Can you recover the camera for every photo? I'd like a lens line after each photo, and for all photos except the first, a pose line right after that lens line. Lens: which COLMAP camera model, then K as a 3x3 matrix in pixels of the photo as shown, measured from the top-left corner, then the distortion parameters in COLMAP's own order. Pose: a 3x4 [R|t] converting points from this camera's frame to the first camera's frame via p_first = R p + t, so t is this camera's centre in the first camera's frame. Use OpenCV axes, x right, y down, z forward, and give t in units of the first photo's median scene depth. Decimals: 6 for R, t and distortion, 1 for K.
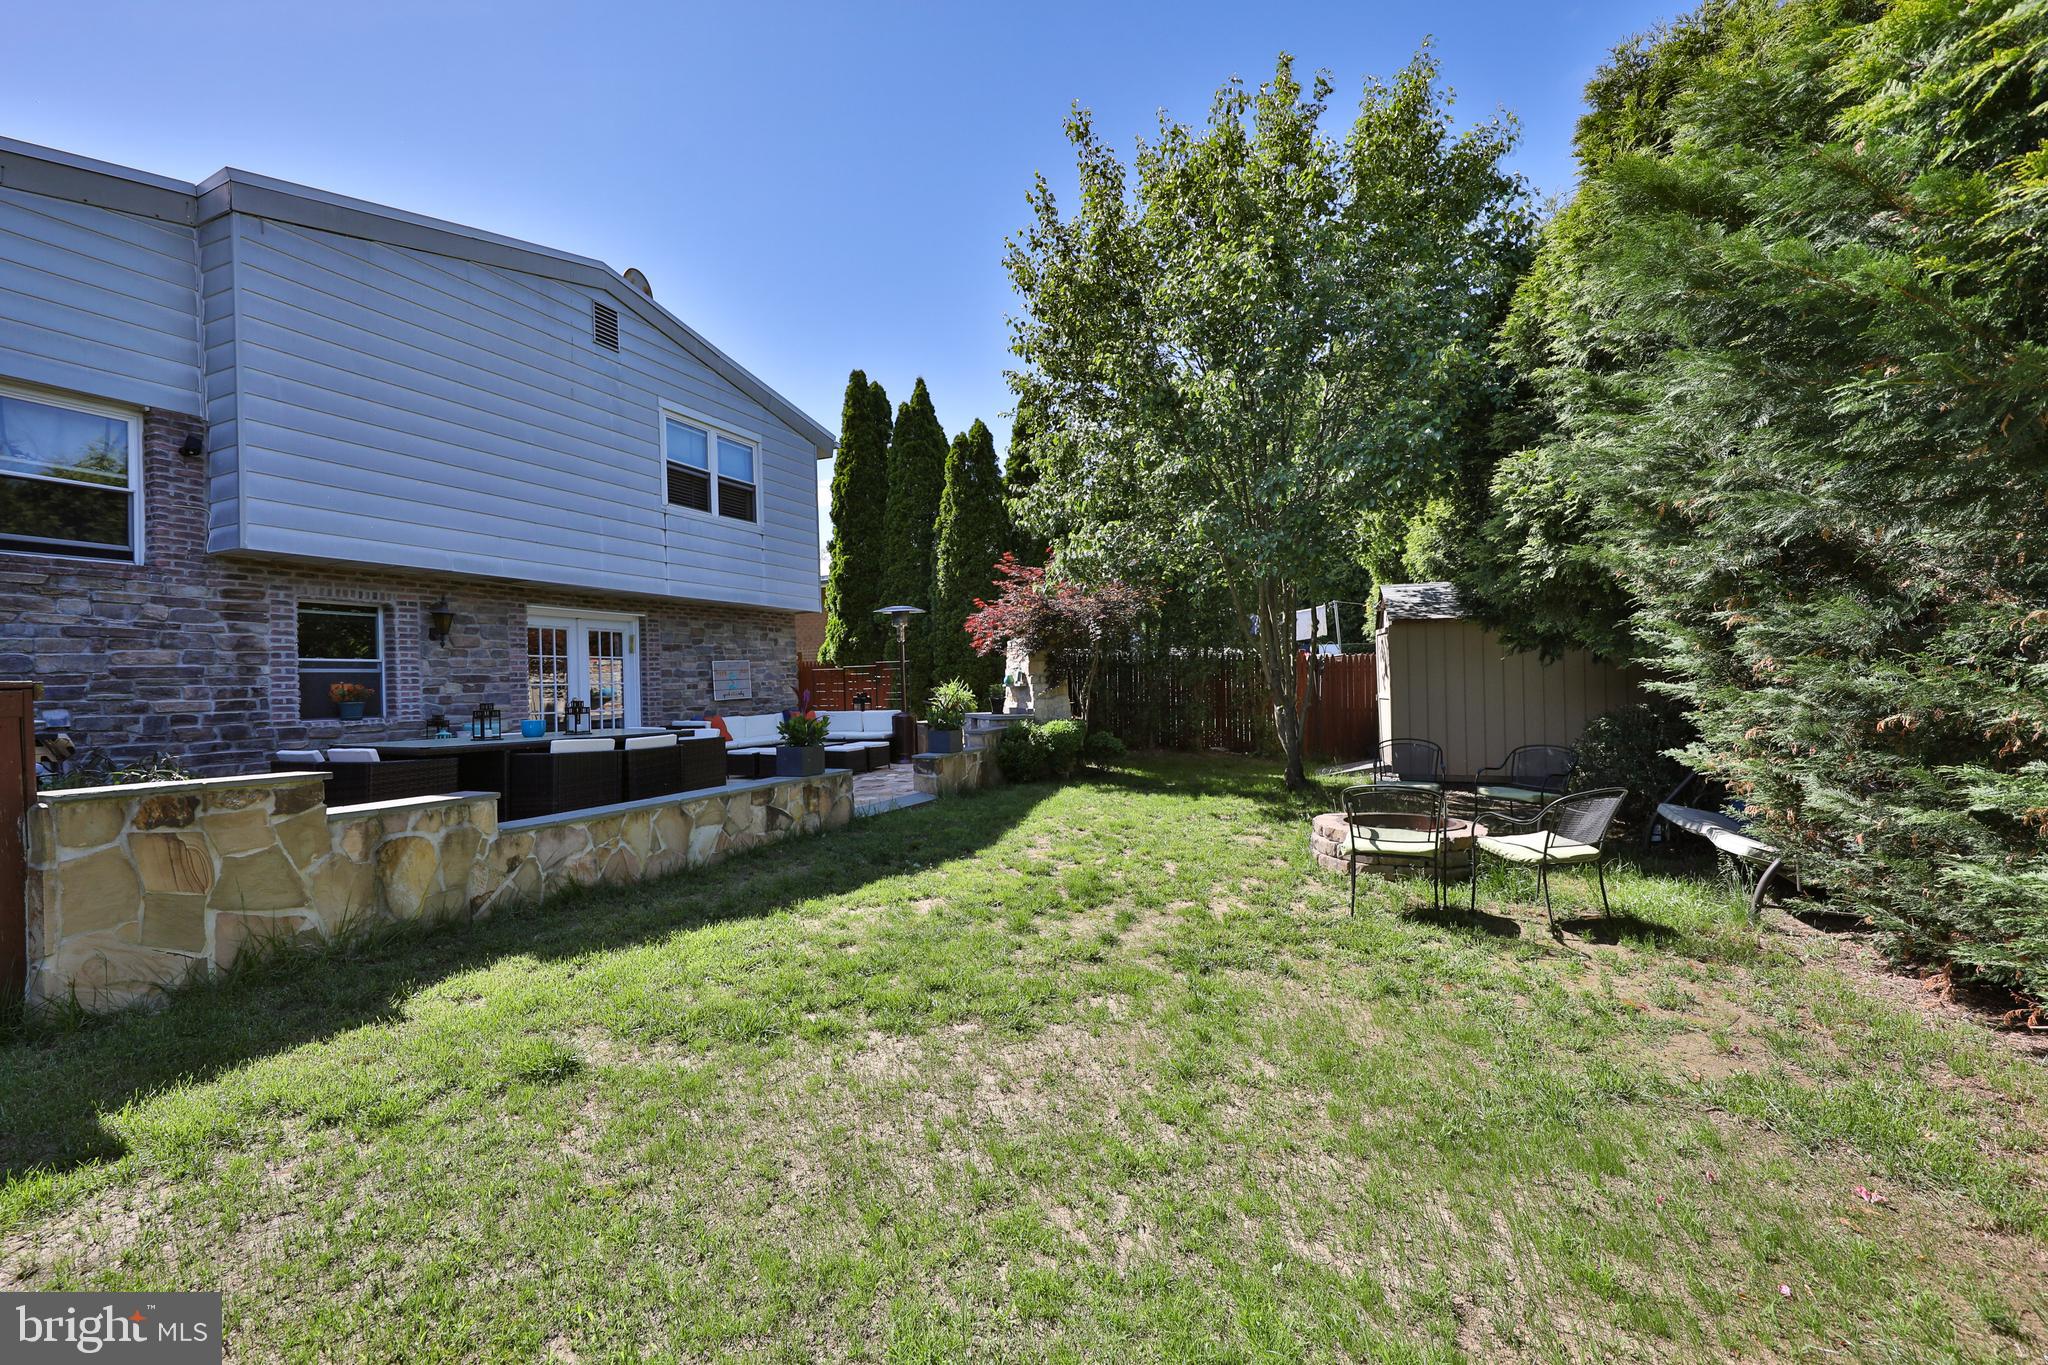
lens RADIAL K [[845.0, 0, 1024.0], [0, 845.0, 682.5], [0, 0, 1]] dist [0.000206, 0.000036]
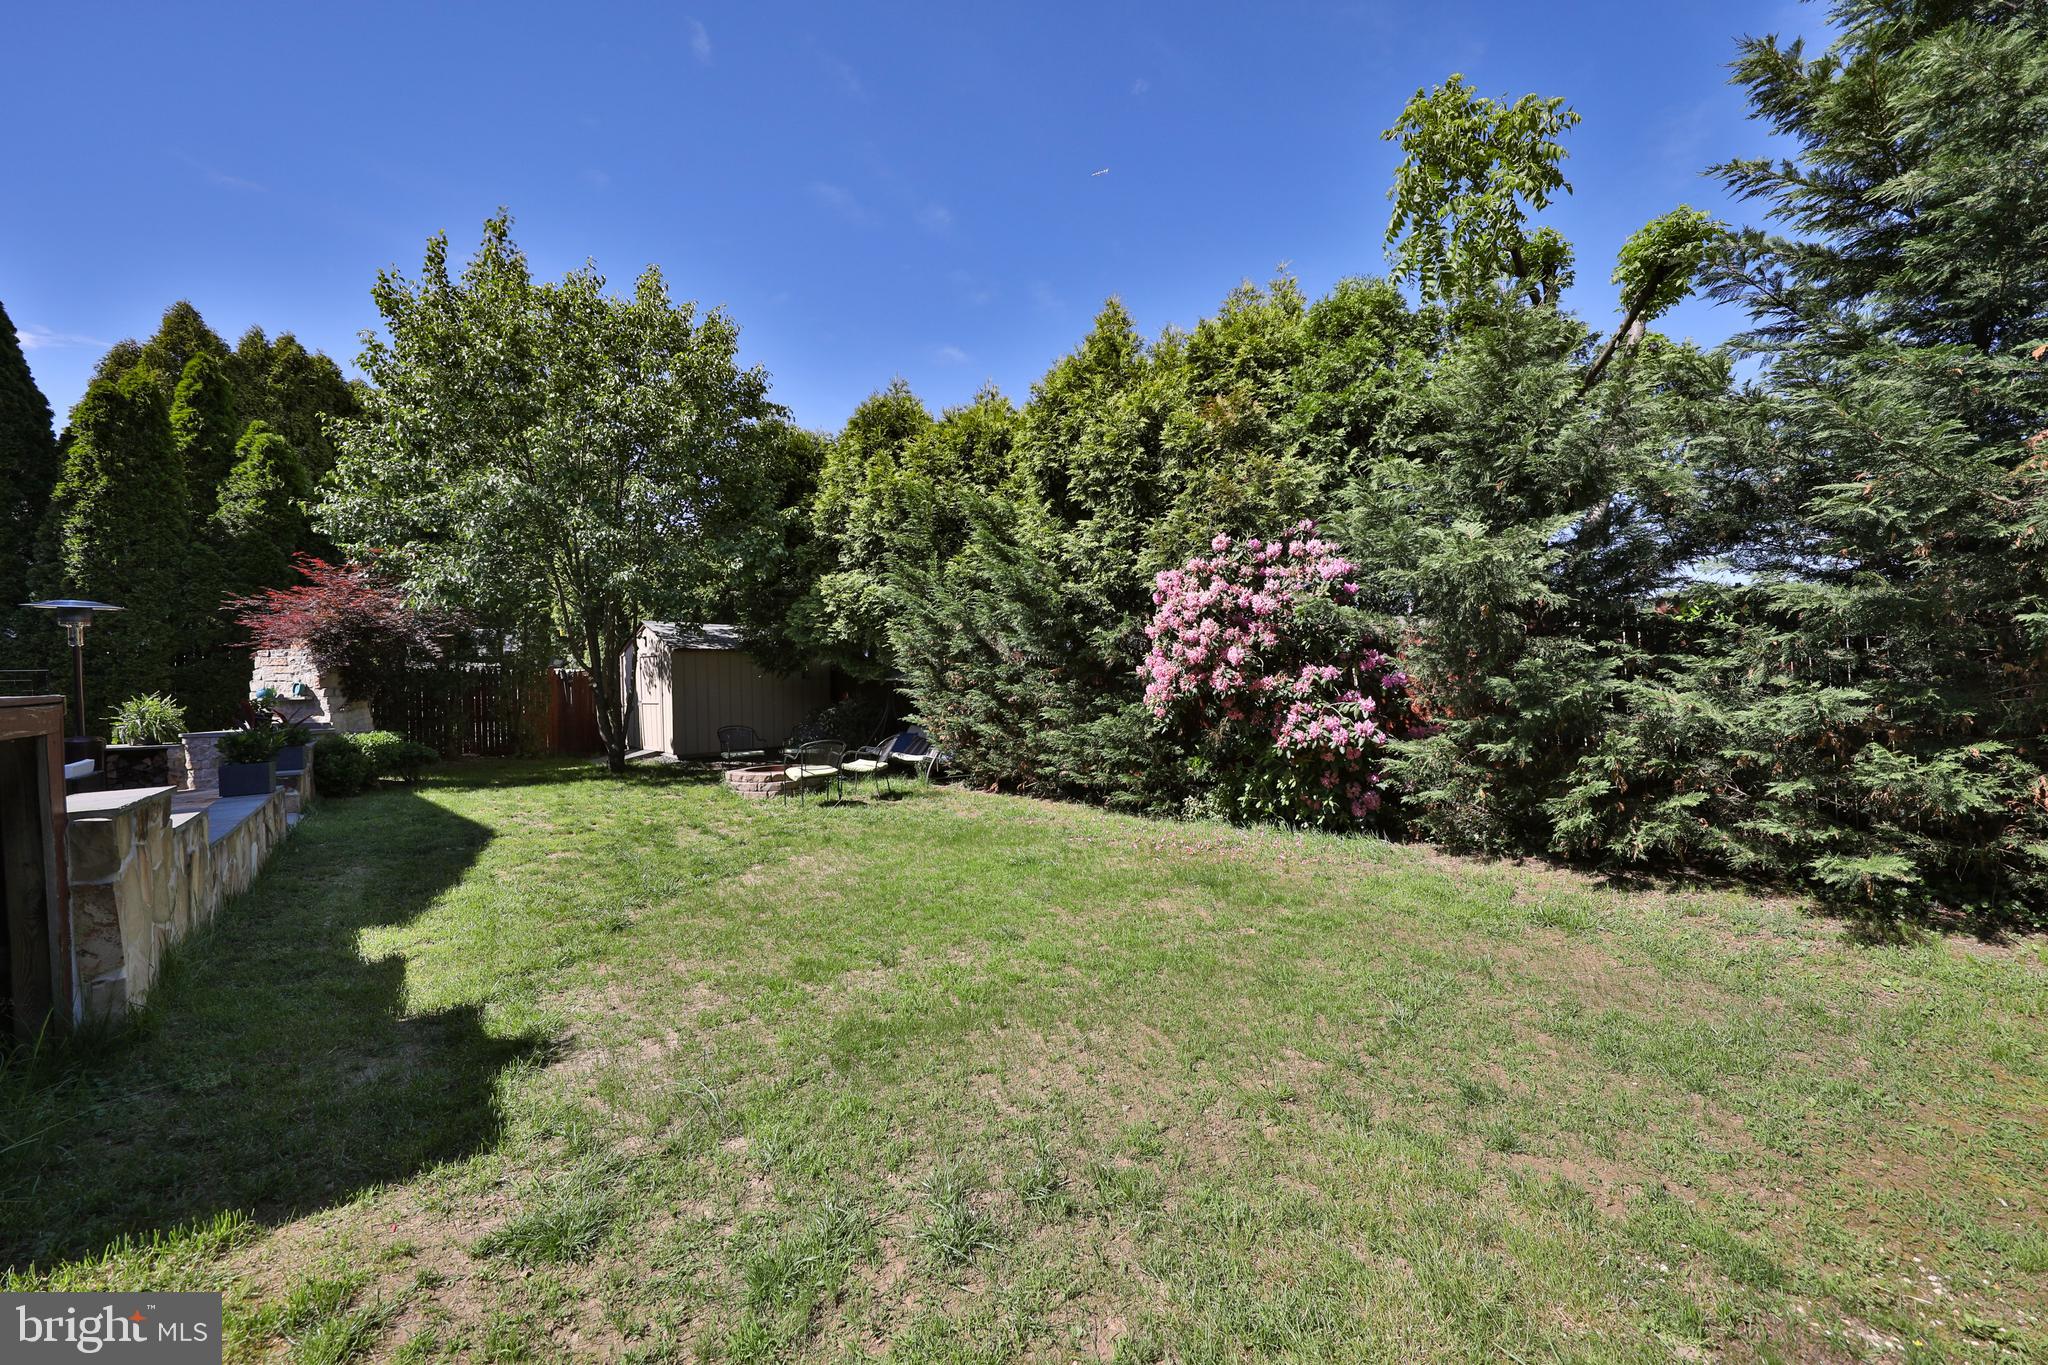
lens RADIAL K [[731.0, 0, 1037.1], [0, 731.0, 667.4], [0, 0, 1]] dist [-0.000357, -0.000122]
pose [[0.434075, 0.023825, 0.900562, -0.381995], [0.013272, 0.999373, -0.032836, 0.005375], [-0.900779, 0.026206, 0.433486, -0.088672]]
